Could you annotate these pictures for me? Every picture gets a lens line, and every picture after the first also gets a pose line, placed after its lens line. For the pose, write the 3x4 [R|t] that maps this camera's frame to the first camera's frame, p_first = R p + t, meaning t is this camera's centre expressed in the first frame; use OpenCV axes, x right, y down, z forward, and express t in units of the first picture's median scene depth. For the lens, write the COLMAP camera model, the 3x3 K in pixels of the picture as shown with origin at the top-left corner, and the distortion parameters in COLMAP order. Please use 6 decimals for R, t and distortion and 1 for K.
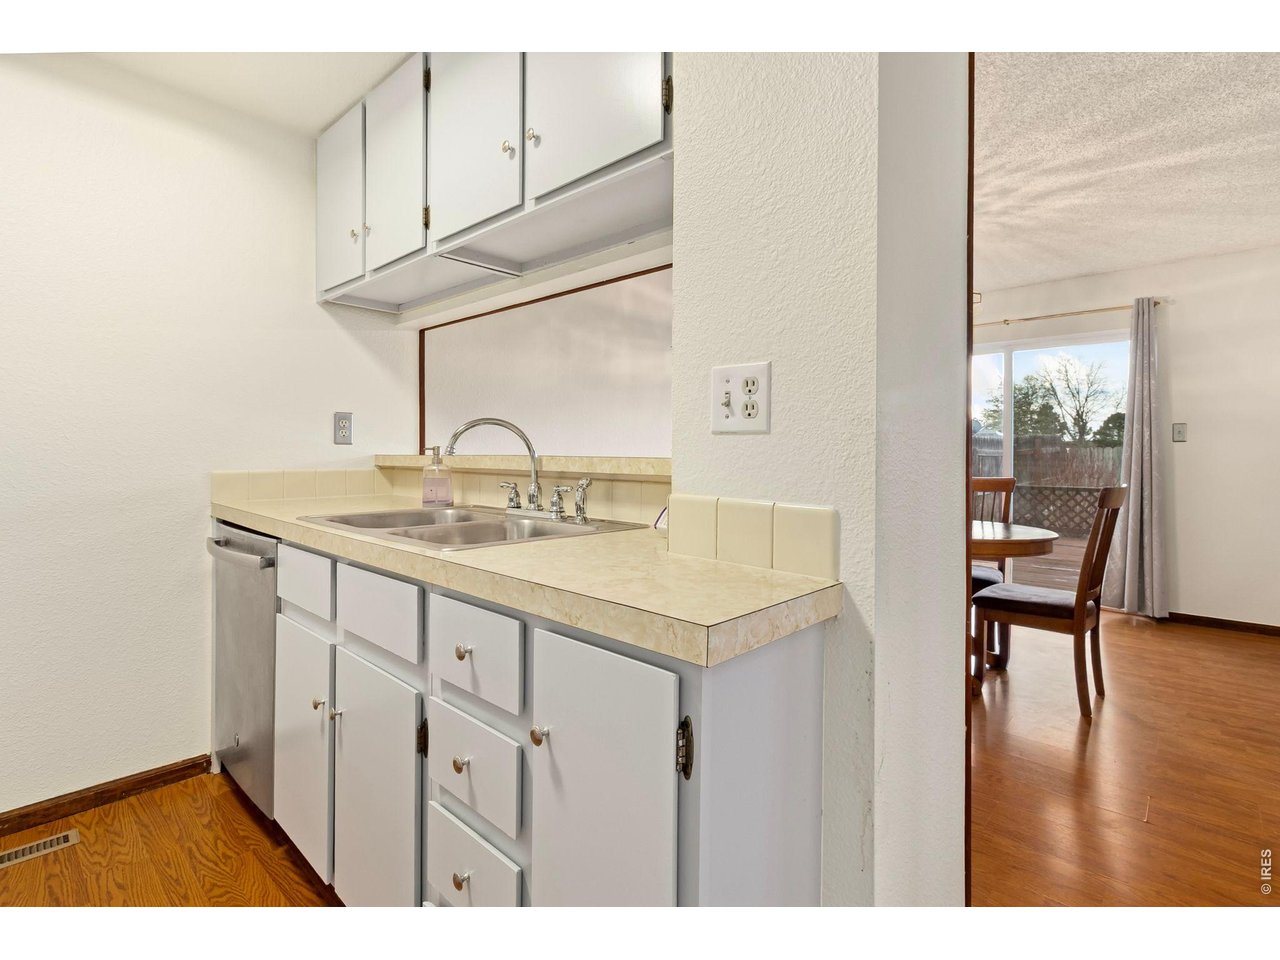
lens RADIAL K [[600.4, 0, 674.3], [0, 600.4, 456.9], [0, 0, 1]] dist [0.008898, 0.000641]
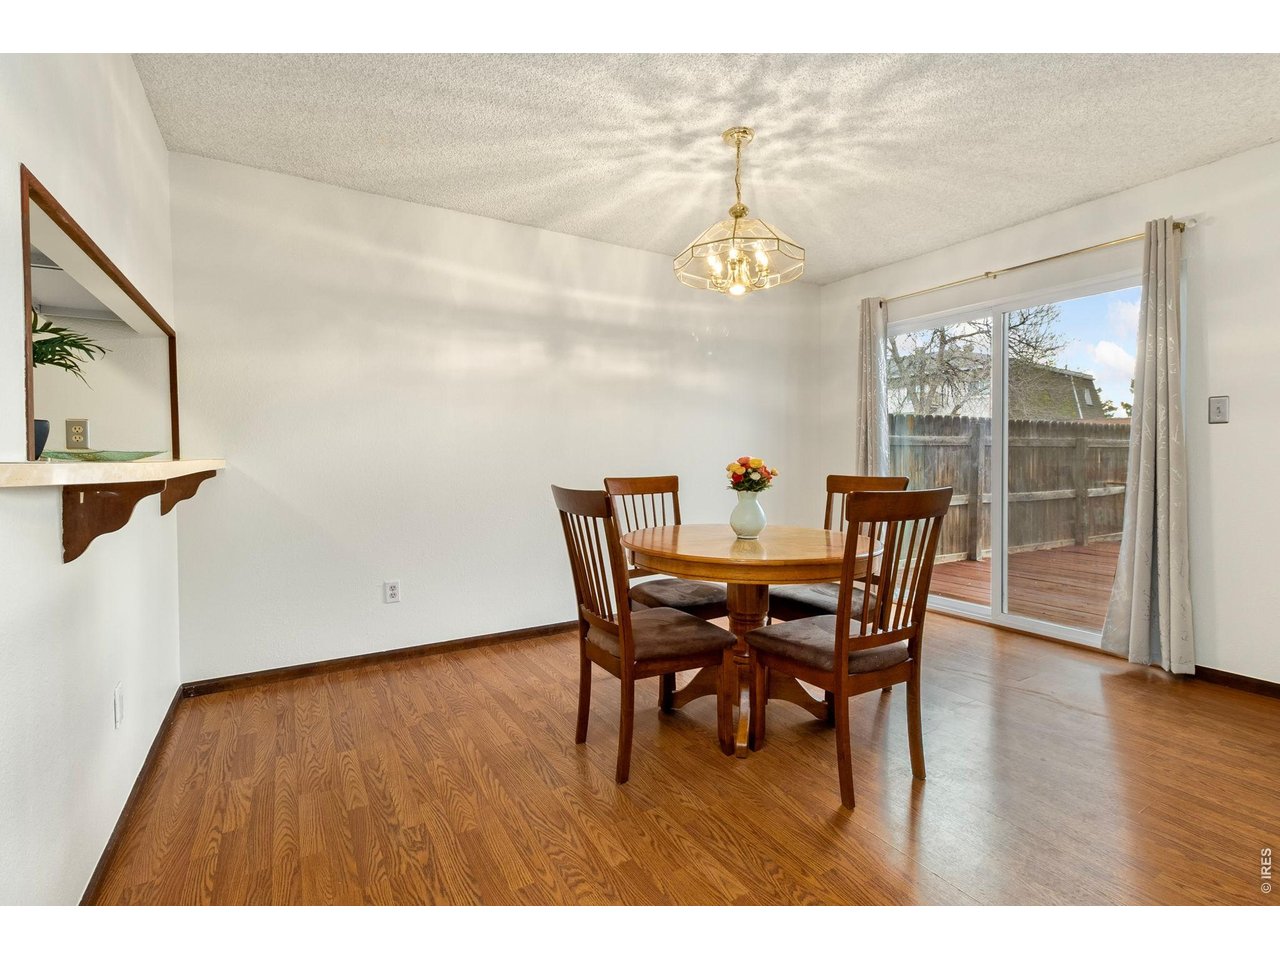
lens RADIAL K [[600.4, 0, 676.3], [0, 600.4, 466.7], [0, 0, 1]] dist [0.008898, 0.000641]
pose [[0.961690, -0.010327, -0.273946, 0.432438], [0.016104, 0.999693, 0.018847, 0.001563], [0.273667, -0.022536, 0.961560, 0.163783]]
